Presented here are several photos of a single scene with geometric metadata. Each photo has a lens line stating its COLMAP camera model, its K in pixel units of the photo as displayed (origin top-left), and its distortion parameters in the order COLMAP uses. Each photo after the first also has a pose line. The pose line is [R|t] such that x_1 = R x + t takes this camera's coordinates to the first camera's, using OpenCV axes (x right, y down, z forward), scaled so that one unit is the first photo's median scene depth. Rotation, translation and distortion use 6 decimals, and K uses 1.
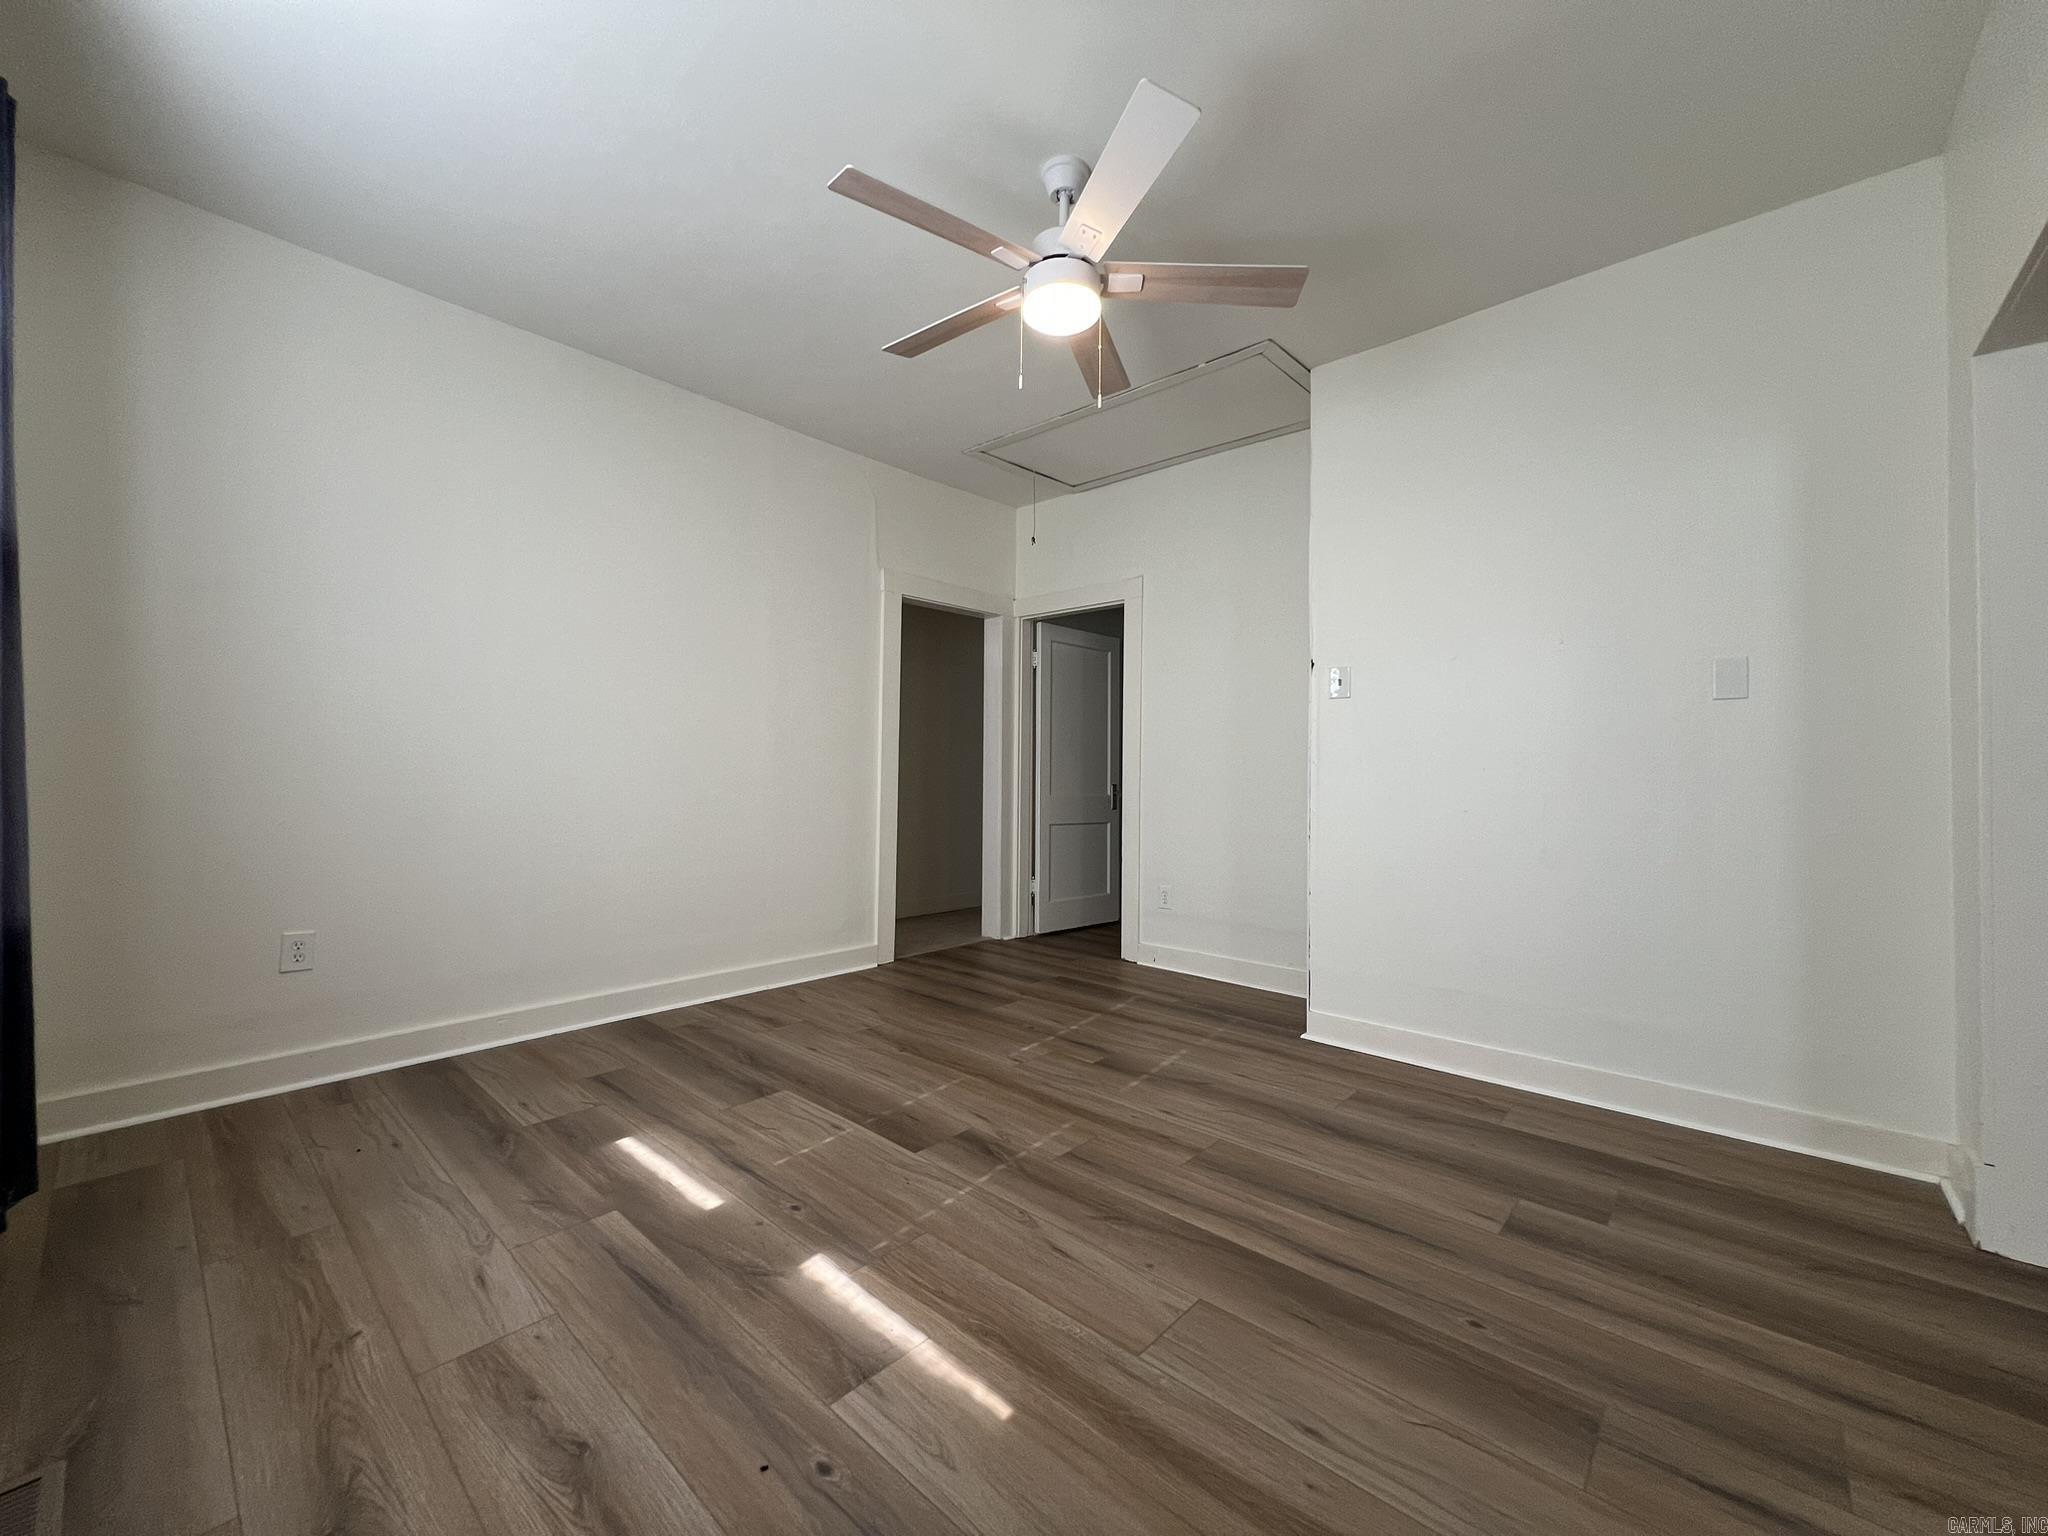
lens RADIAL K [[815.9, 0, 1019.1], [0, 815.9, 764.0], [0, 0, 1]] dist [-0.001230, 0.000635]
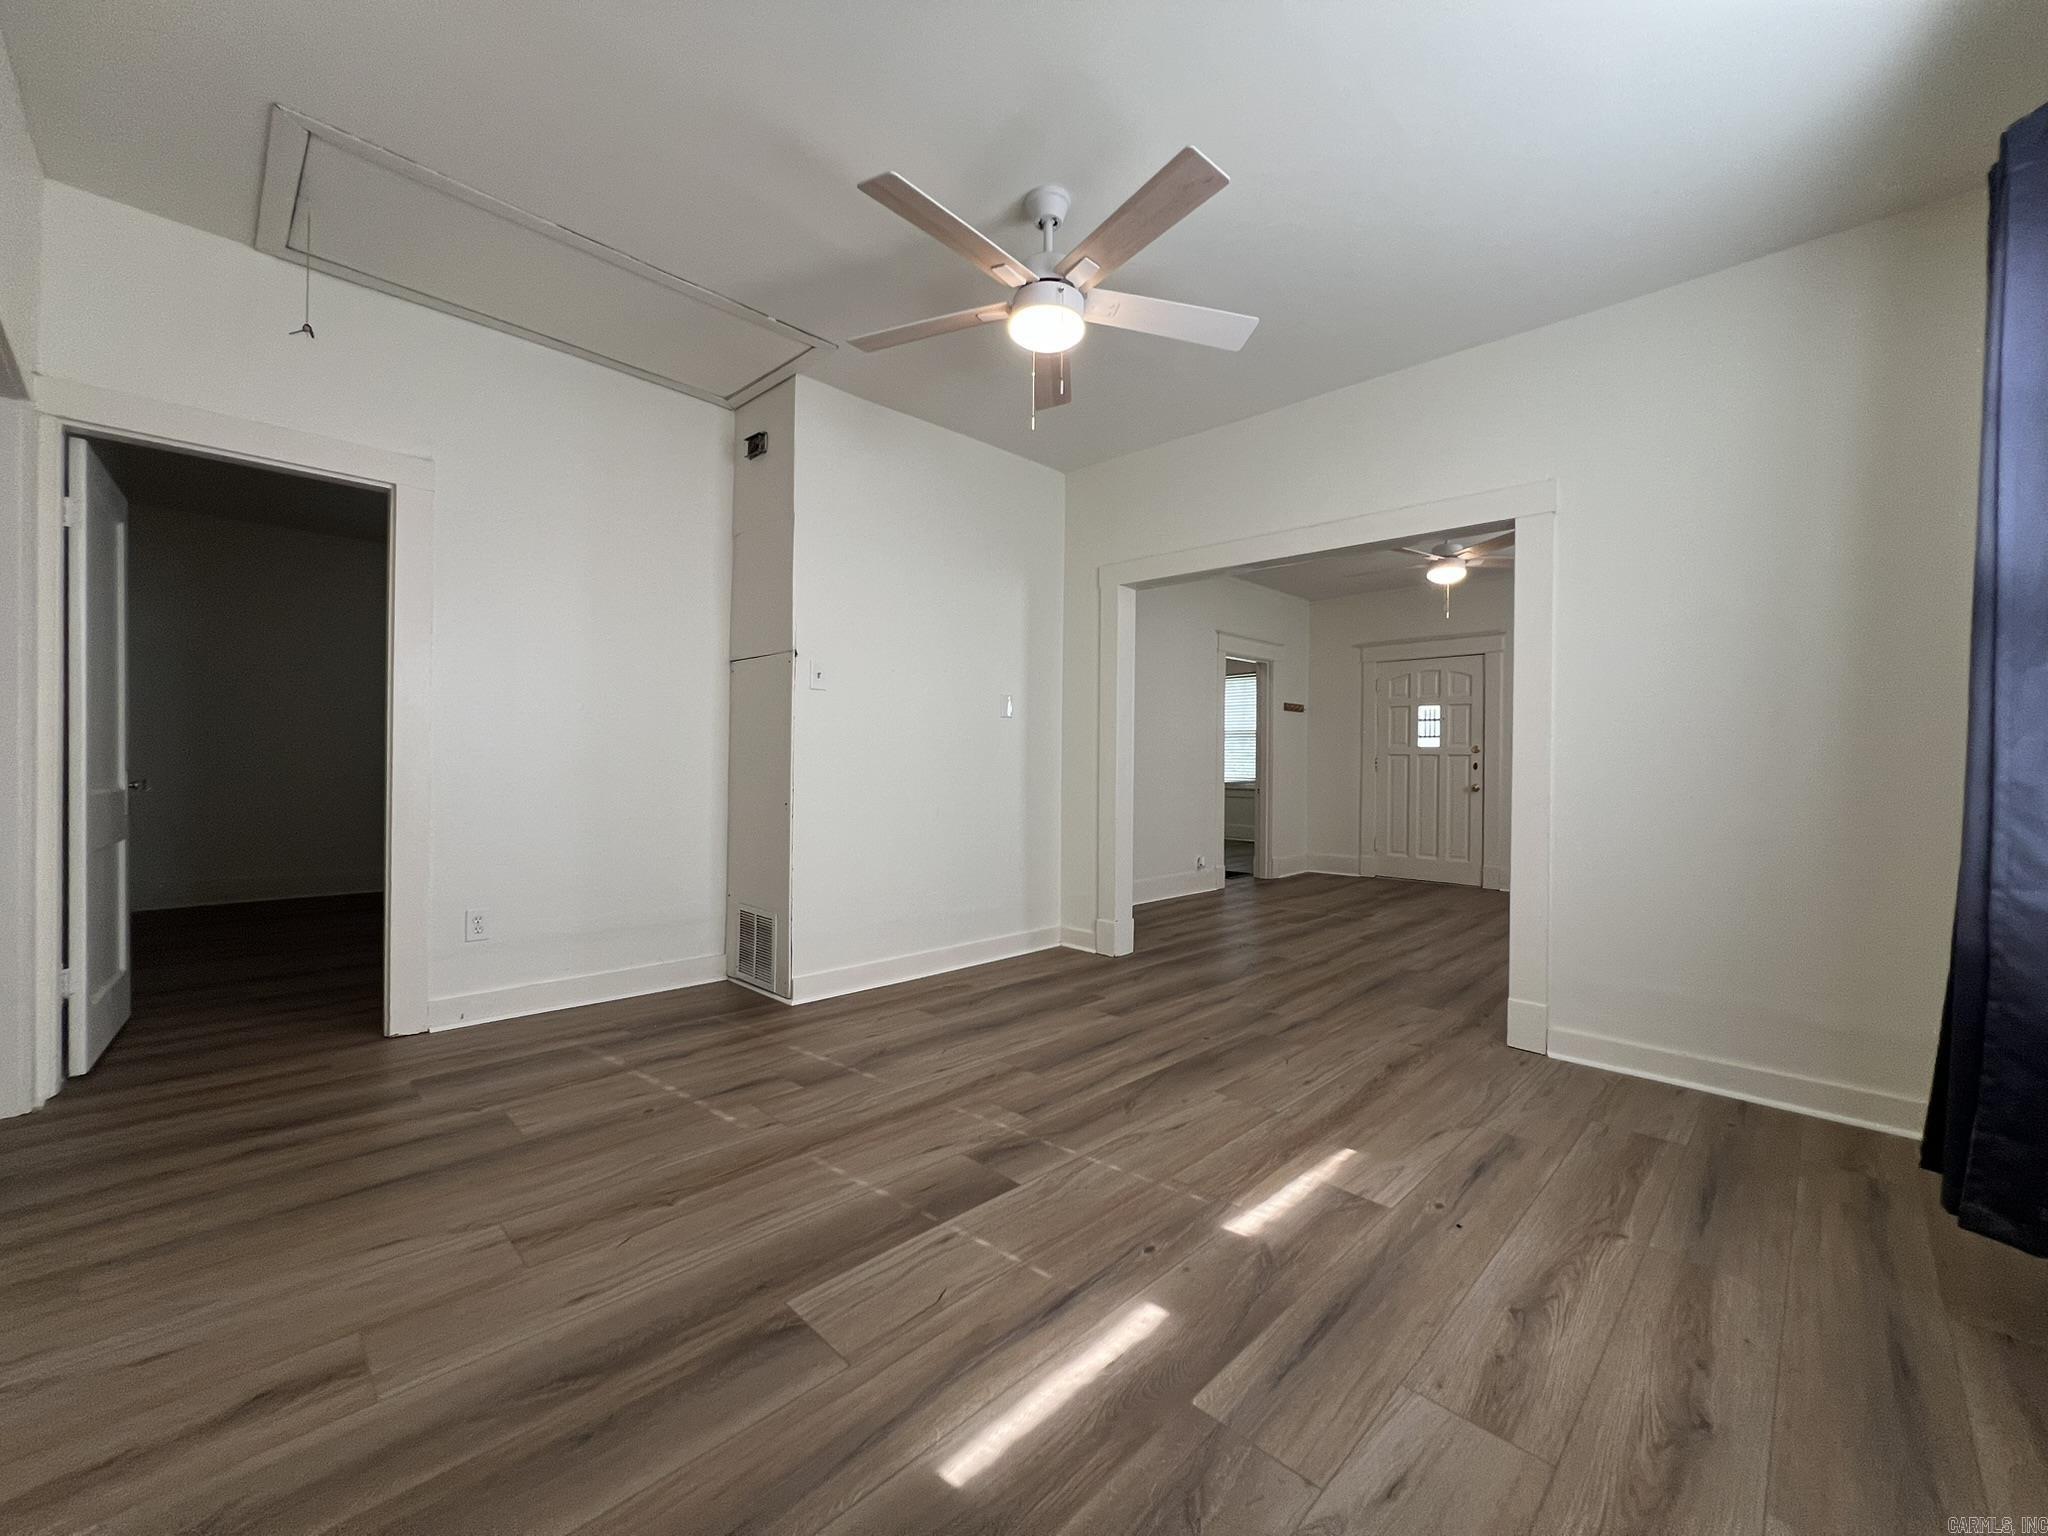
lens RADIAL K [[815.9, 0, 1019.6], [0, 815.9, 762.6], [0, 0, 1]] dist [-0.001230, 0.000635]
pose [[0.047275, -0.008170, 0.998848, -0.989715], [-0.025876, 0.999621, 0.009401, 0.002655], [-0.998547, -0.026291, 0.047046, 0.939033]]
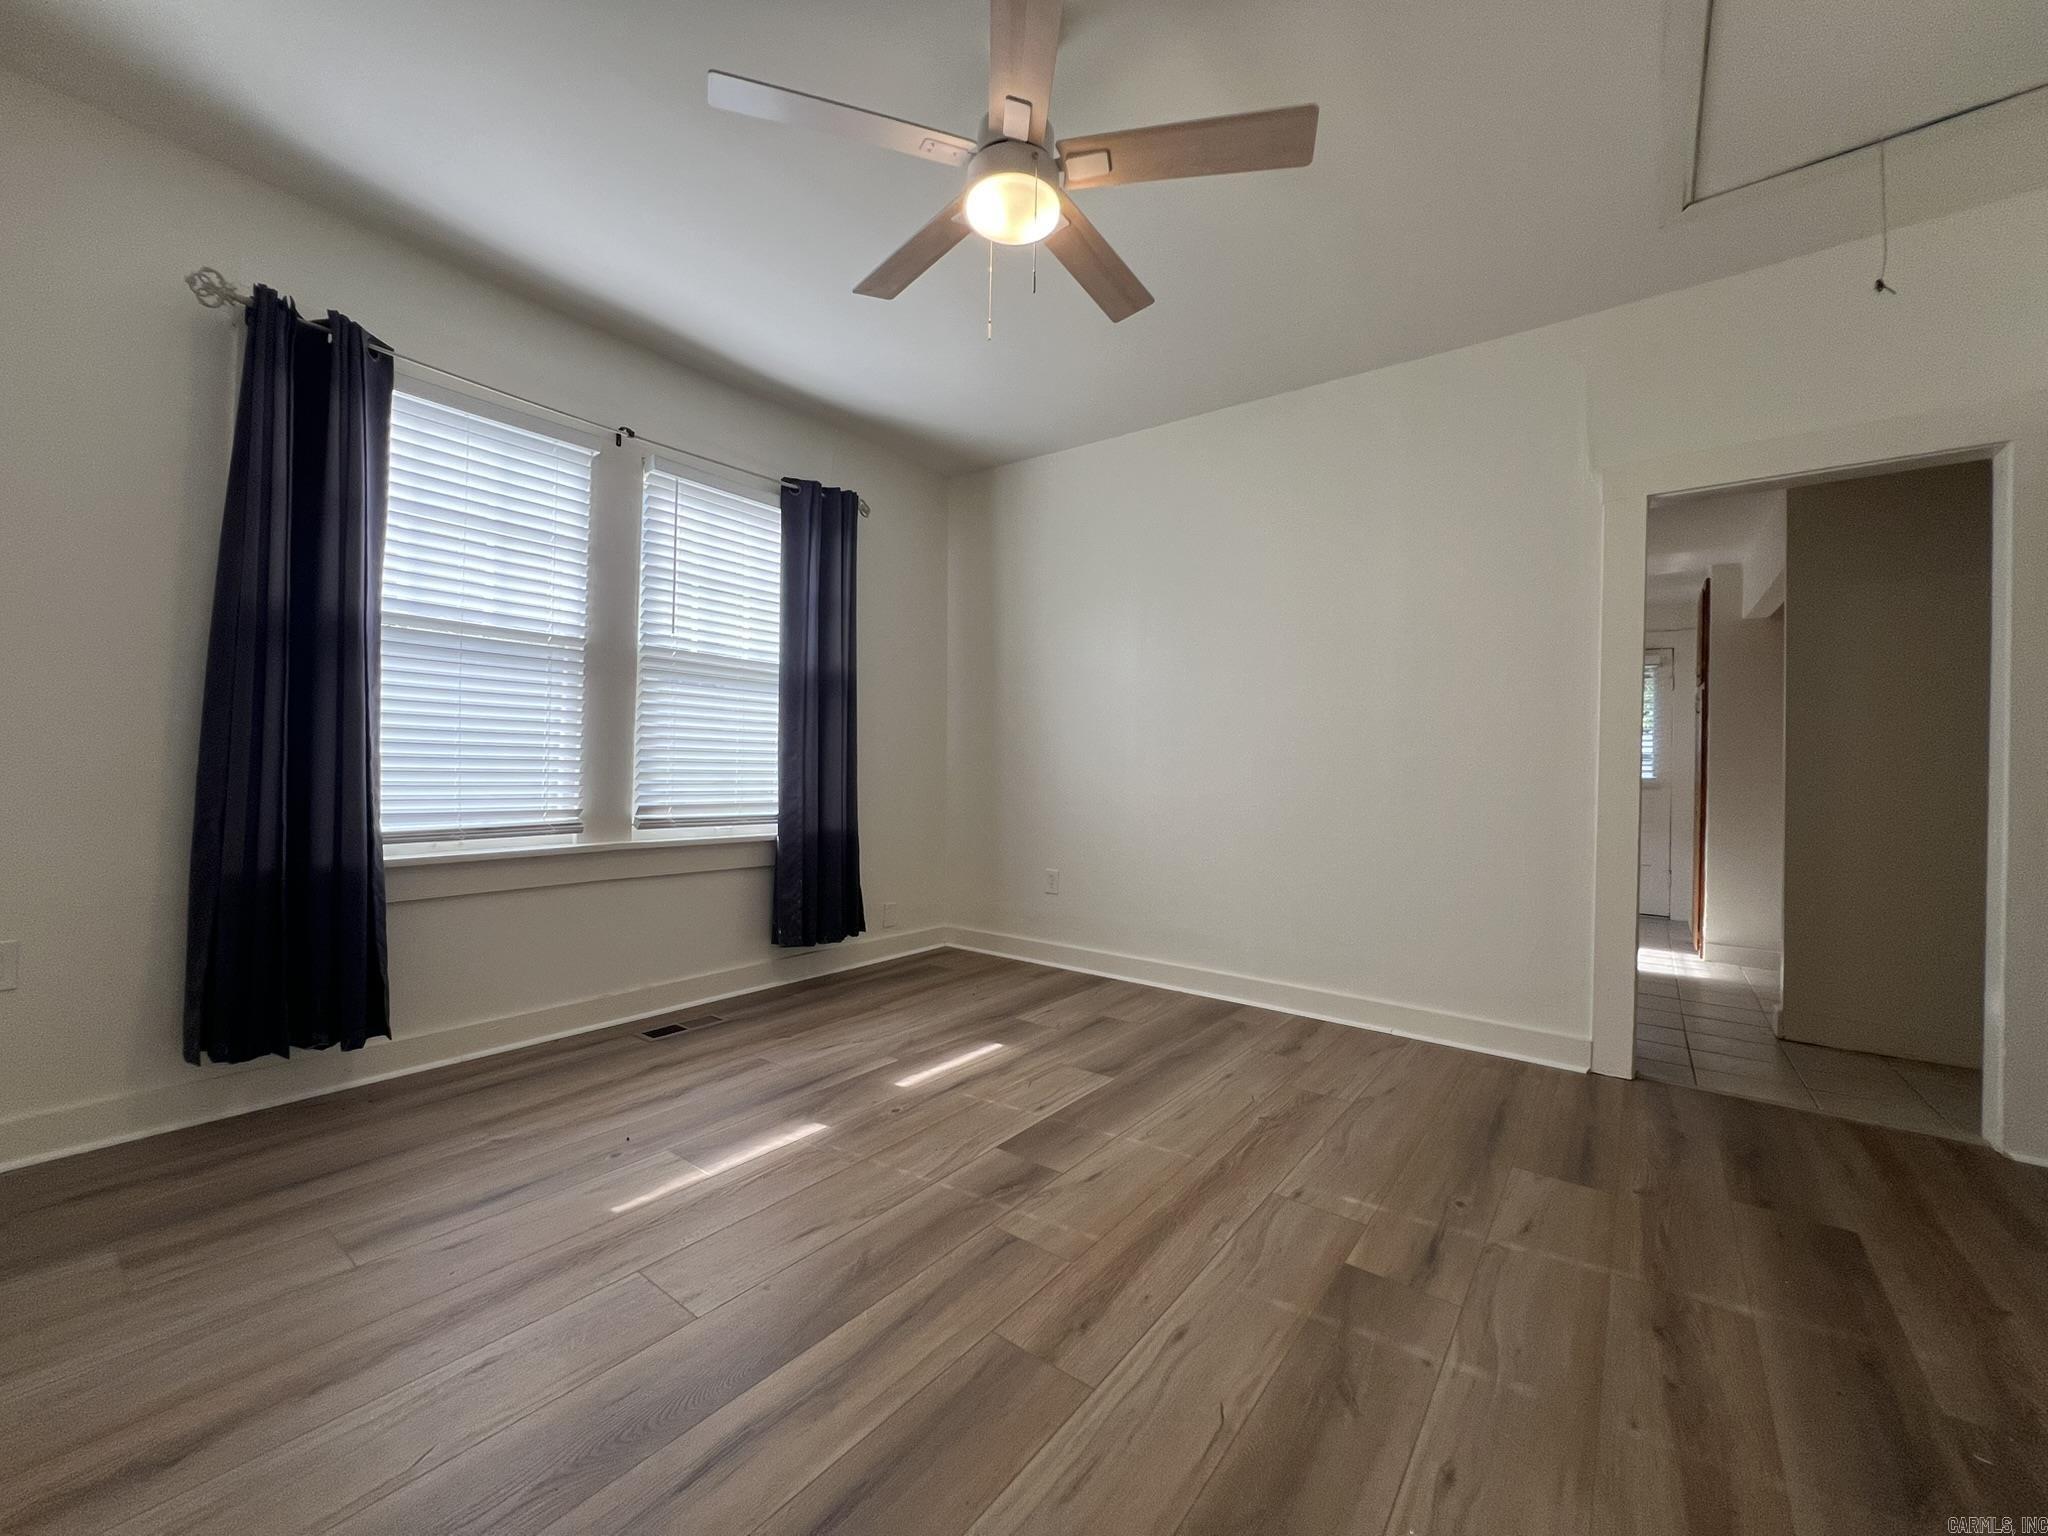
lens RADIAL K [[815.9, 0, 1015.1], [0, 815.9, 767.6], [0, 0, 1]] dist [-0.001230, 0.000635]
pose [[0.078510, -0.009367, -0.996869, 0.844152], [-0.008662, 0.999912, -0.010078, 0.021864], [0.996876, 0.009426, 0.078422, 0.910775]]
